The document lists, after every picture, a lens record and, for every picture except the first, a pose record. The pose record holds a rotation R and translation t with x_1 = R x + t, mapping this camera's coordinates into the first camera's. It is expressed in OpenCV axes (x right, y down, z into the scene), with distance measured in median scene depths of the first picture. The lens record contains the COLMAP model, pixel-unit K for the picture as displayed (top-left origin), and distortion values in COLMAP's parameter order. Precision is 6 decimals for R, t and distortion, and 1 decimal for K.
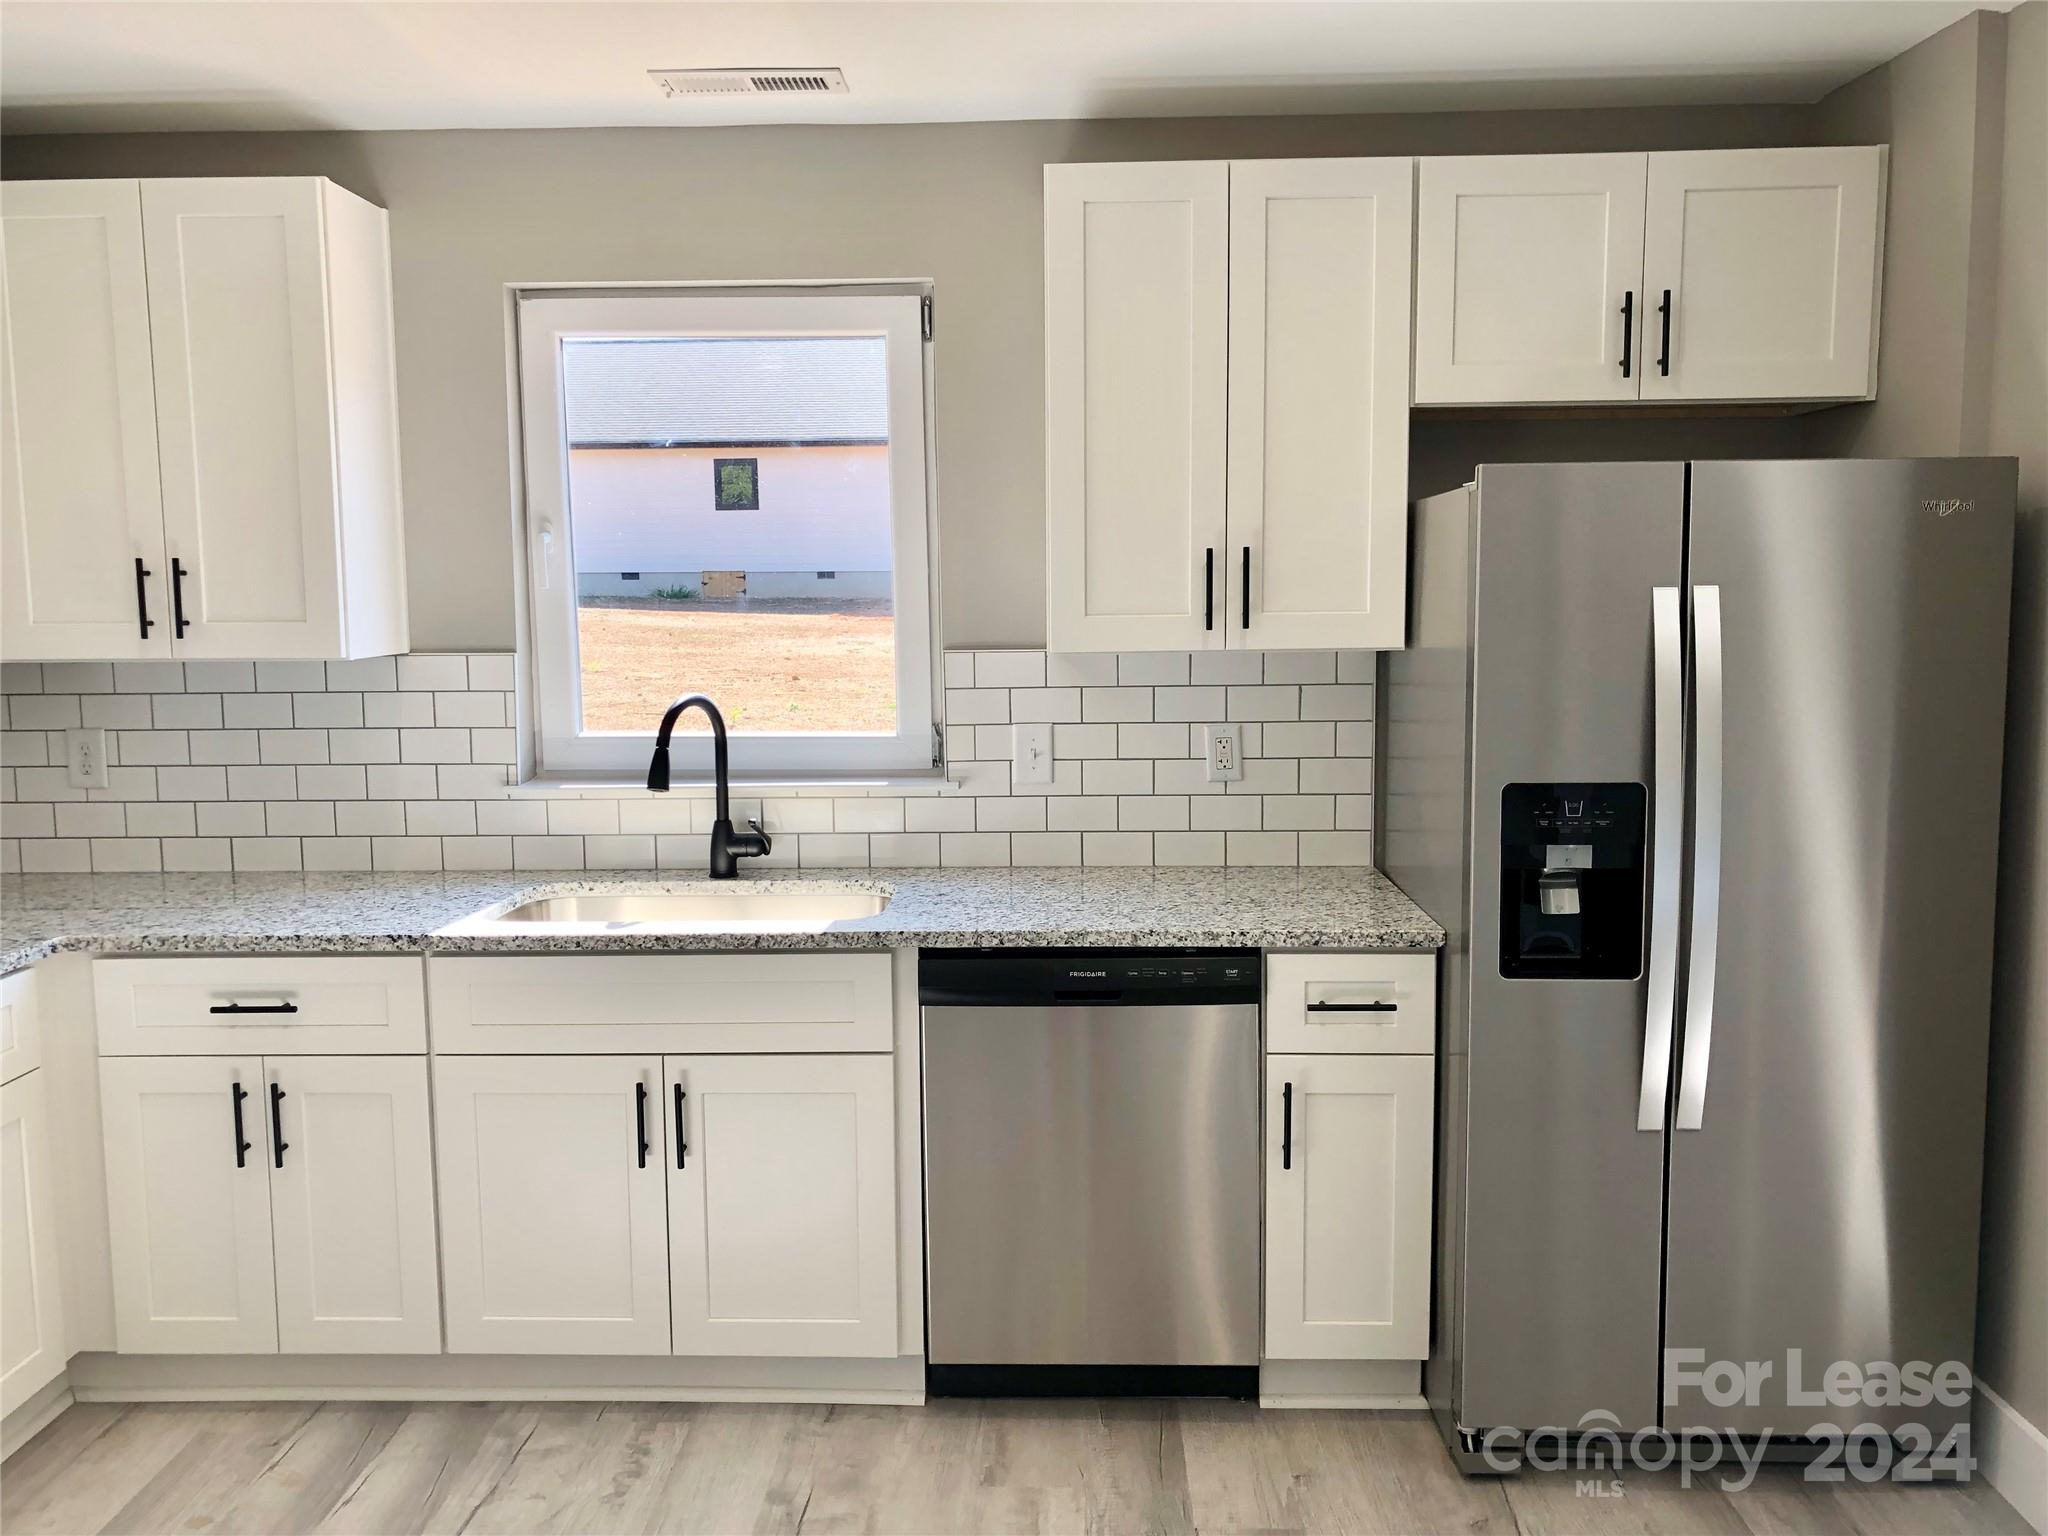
lens RADIAL K [[1665.1, 0, 1024.0], [0, 1665.1, 768.0], [0, 0, 1]] dist [0.005412, -0.005023]
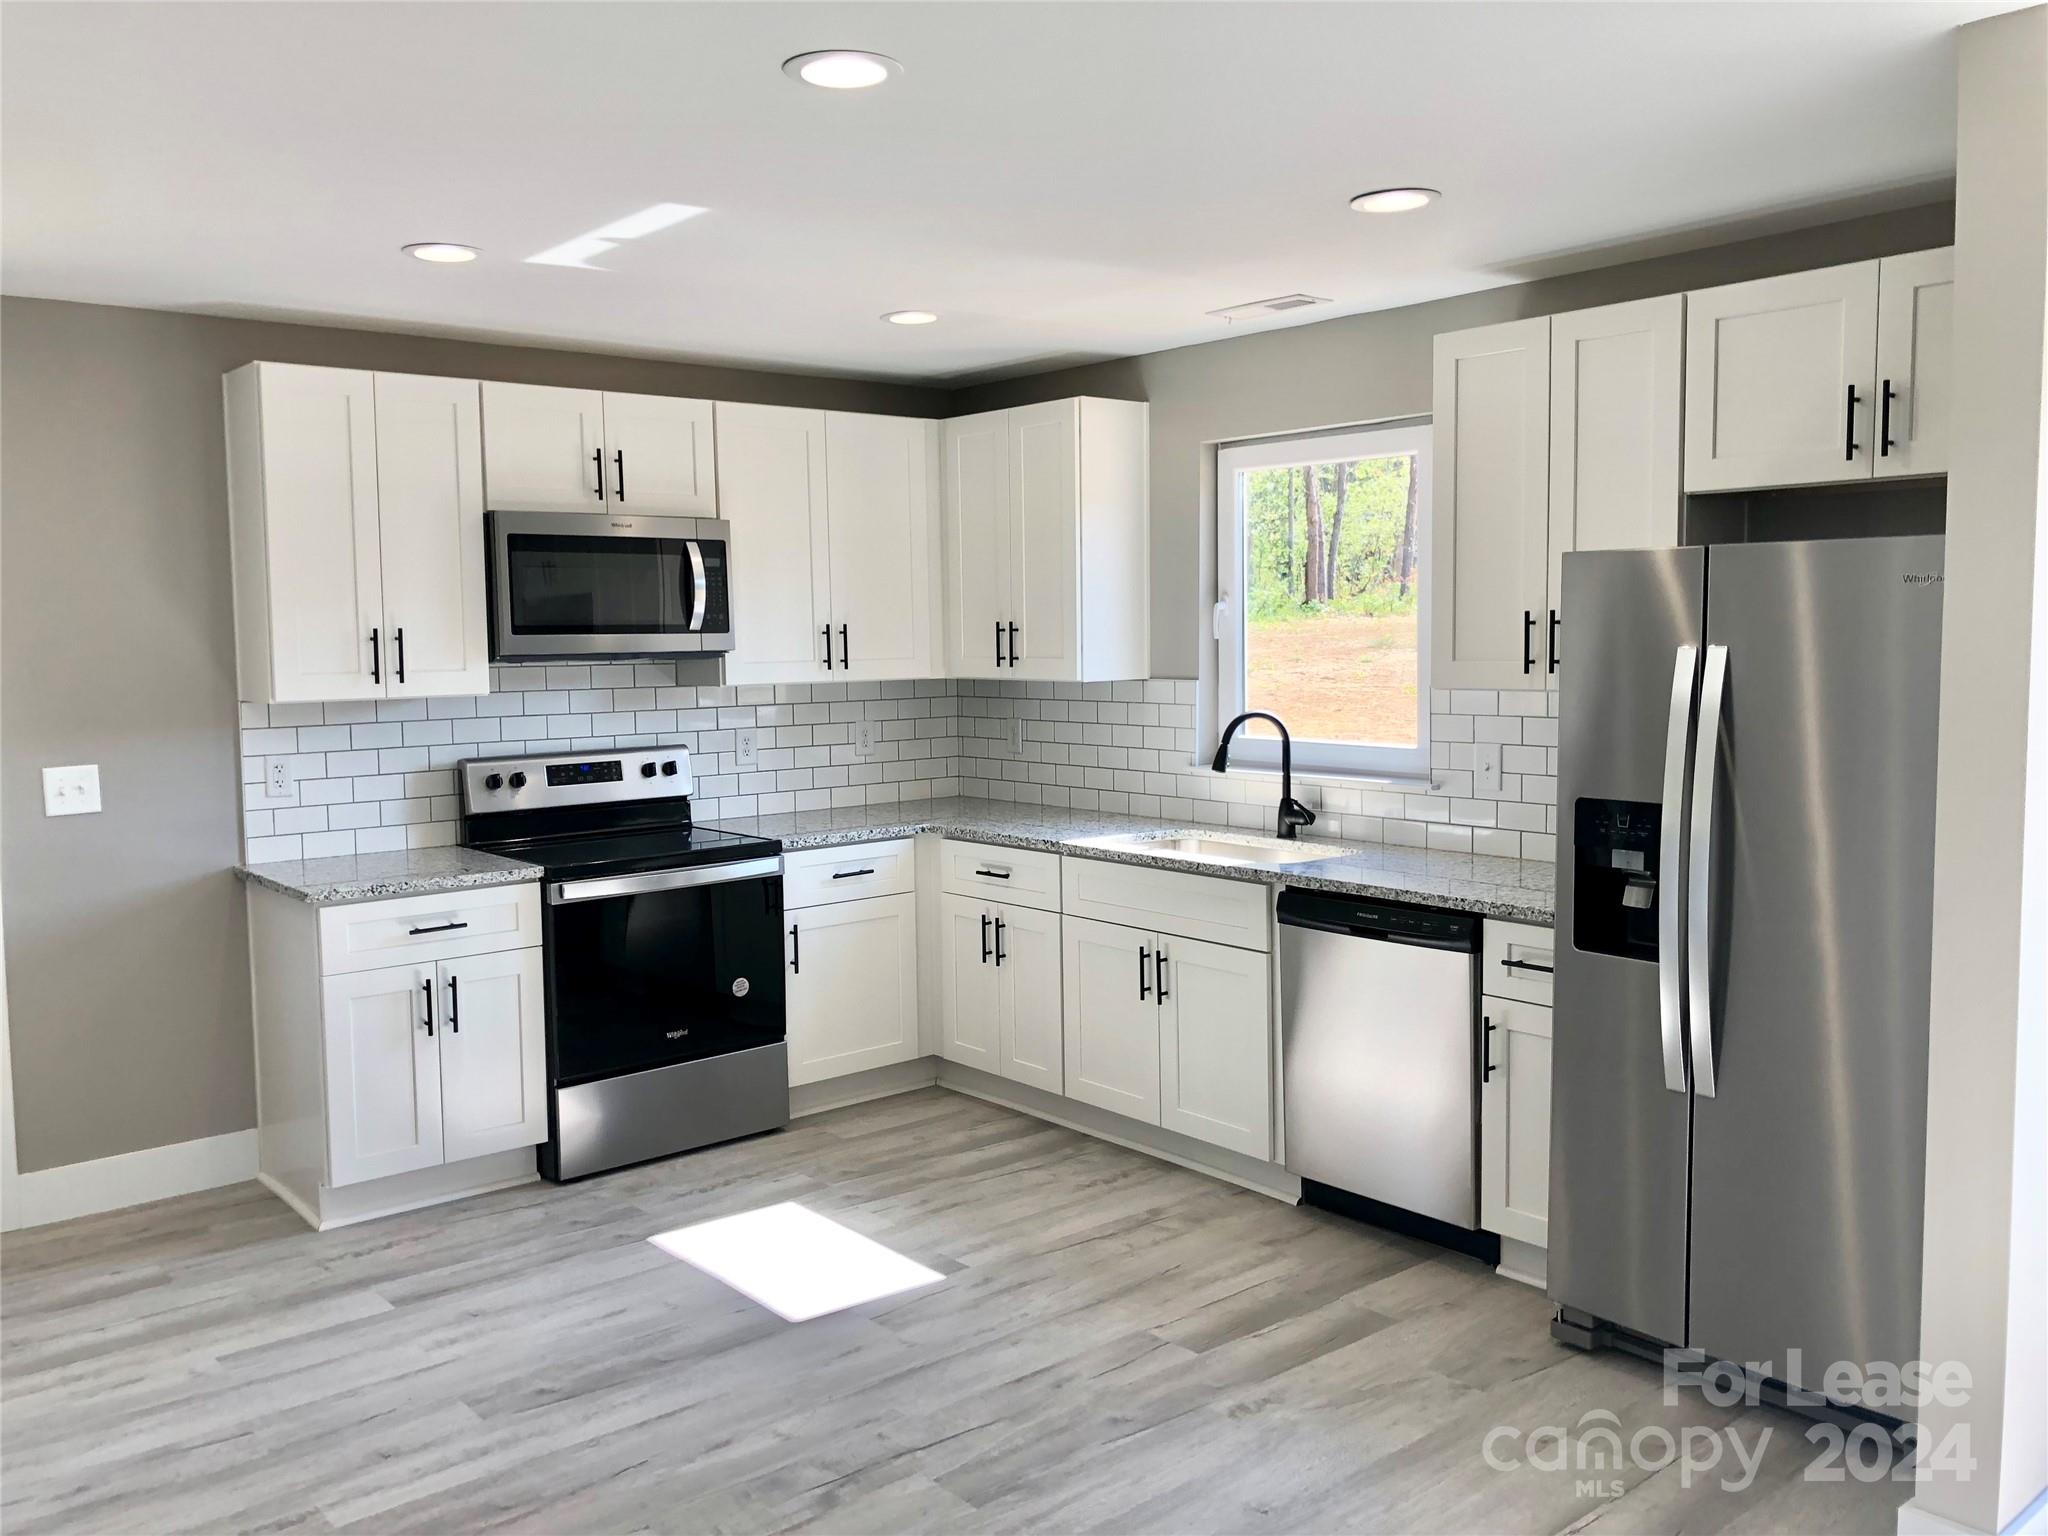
lens RADIAL K [[1665.1, 0, 1024.0], [0, 1665.1, 768.0], [0, 0, 1]] dist [0.005412, -0.005023]
pose [[0.661054, 0.064101, -0.747595, 0.843837], [-0.077986, 0.996818, 0.016511, -0.001320], [0.746274, 0.047387, 0.663950, -0.153182]]
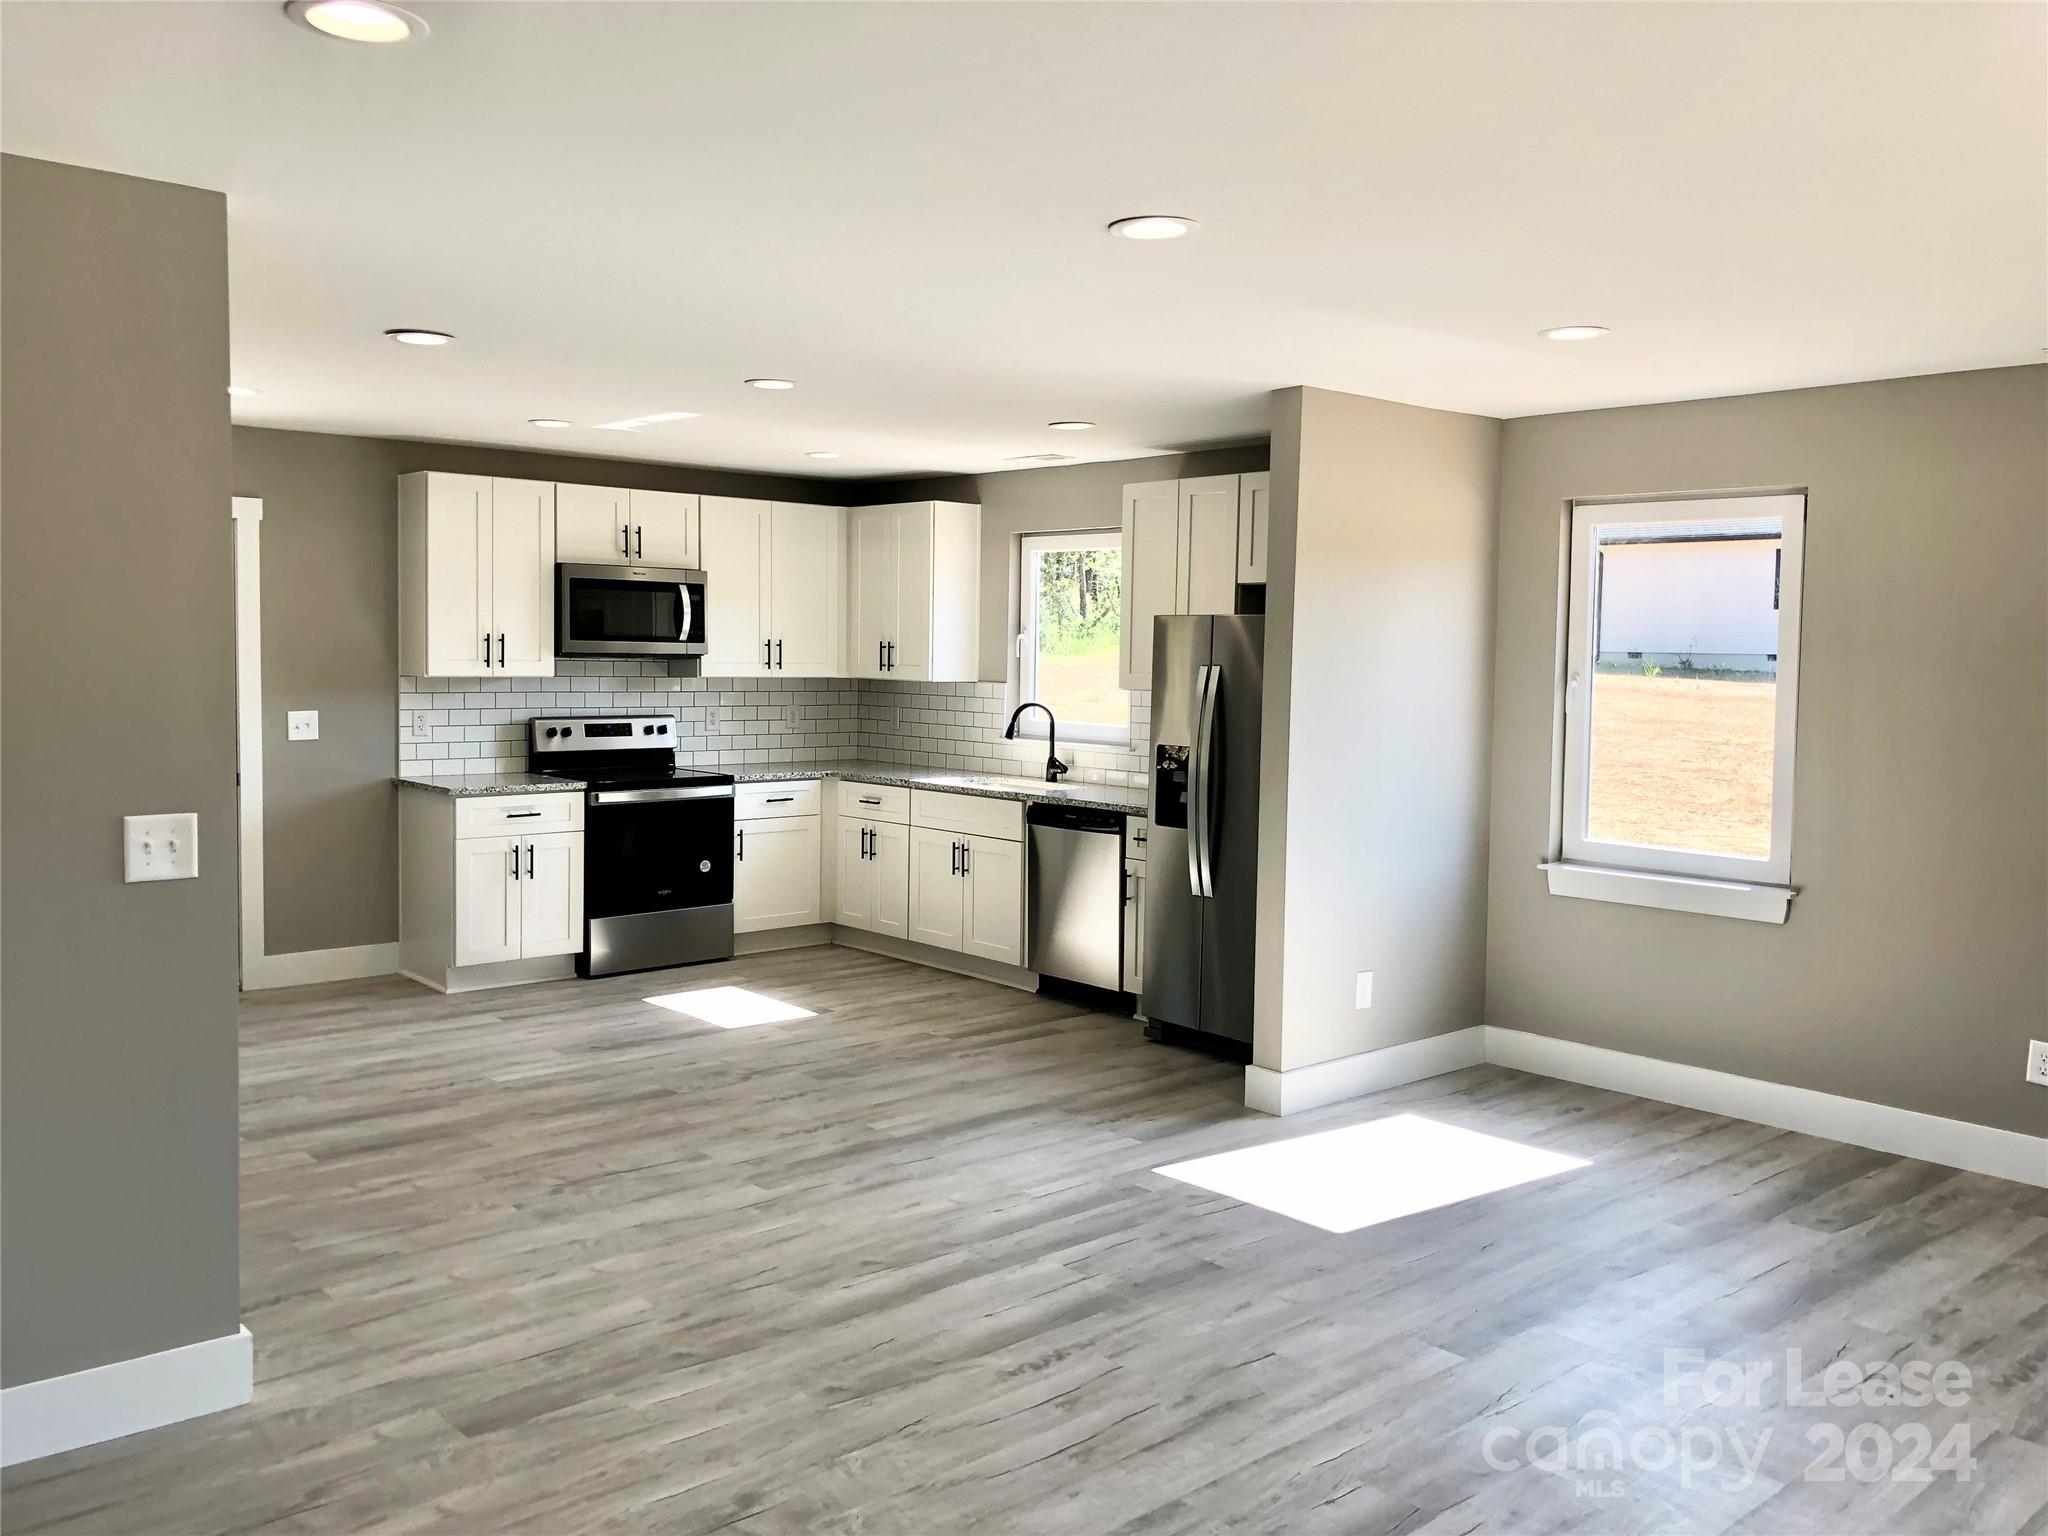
lens RADIAL K [[1718.6, 0, 1093.2], [0, 1718.6, 759.7], [0, 0, 1]] dist [-0.008022, -0.003669]
pose [[0.701970, 0.069554, -0.708802, 1.761636], [-0.106253, 0.994310, -0.007658, 0.053149], [0.704236, 0.080688, 0.705366, -0.740872]]
